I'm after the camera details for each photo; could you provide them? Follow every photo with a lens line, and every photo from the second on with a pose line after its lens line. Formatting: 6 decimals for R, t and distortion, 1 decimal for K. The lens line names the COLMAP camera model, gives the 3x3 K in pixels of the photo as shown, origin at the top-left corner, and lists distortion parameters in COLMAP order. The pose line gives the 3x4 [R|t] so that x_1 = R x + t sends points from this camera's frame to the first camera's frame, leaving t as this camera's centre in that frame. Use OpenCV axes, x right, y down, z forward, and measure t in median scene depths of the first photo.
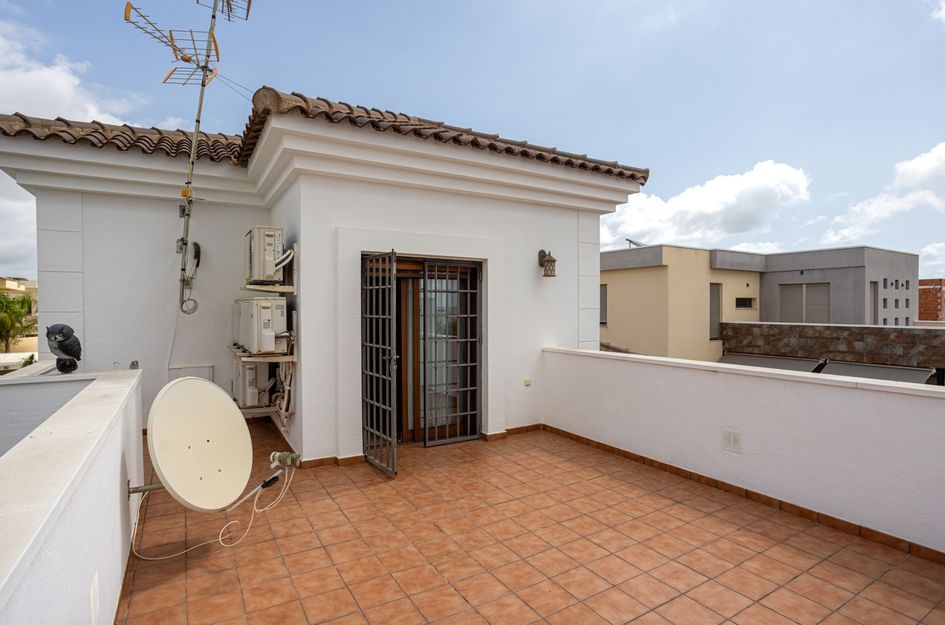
lens RADIAL K [[480.8, 0, 482.8], [0, 480.8, 307.6], [0, 0, 1]] dist [-0.058185, 0.033203]
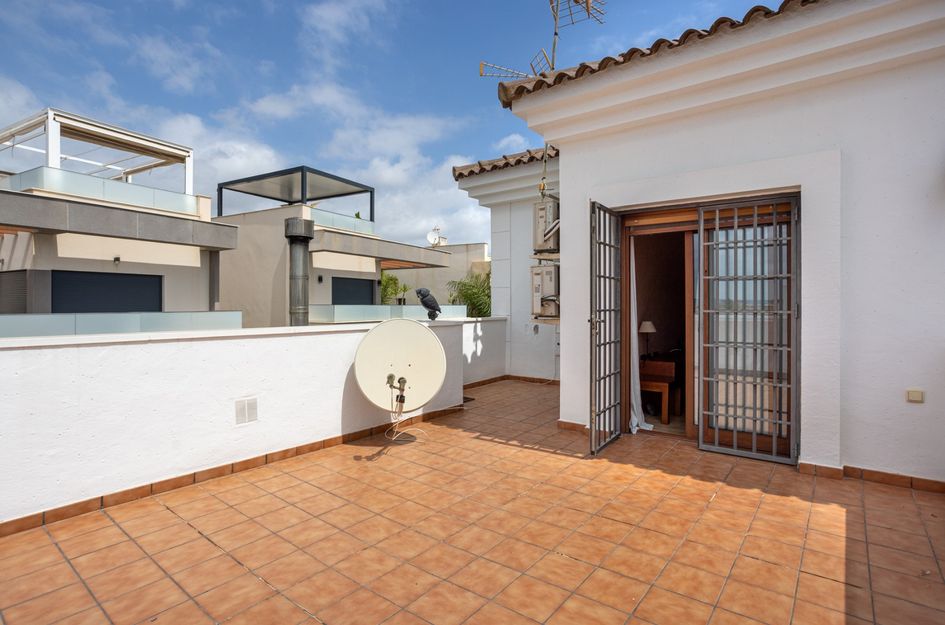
lens RADIAL K [[480.8, 0, 482.8], [0, 480.8, 307.6], [0, 0, 1]] dist [-0.058185, 0.033203]
pose [[0.358713, 0.007062, -0.933421, 0.433652], [-0.002982, 0.999975, 0.006420, 0.056618], [0.933443, 0.000480, 0.358725, 0.378012]]
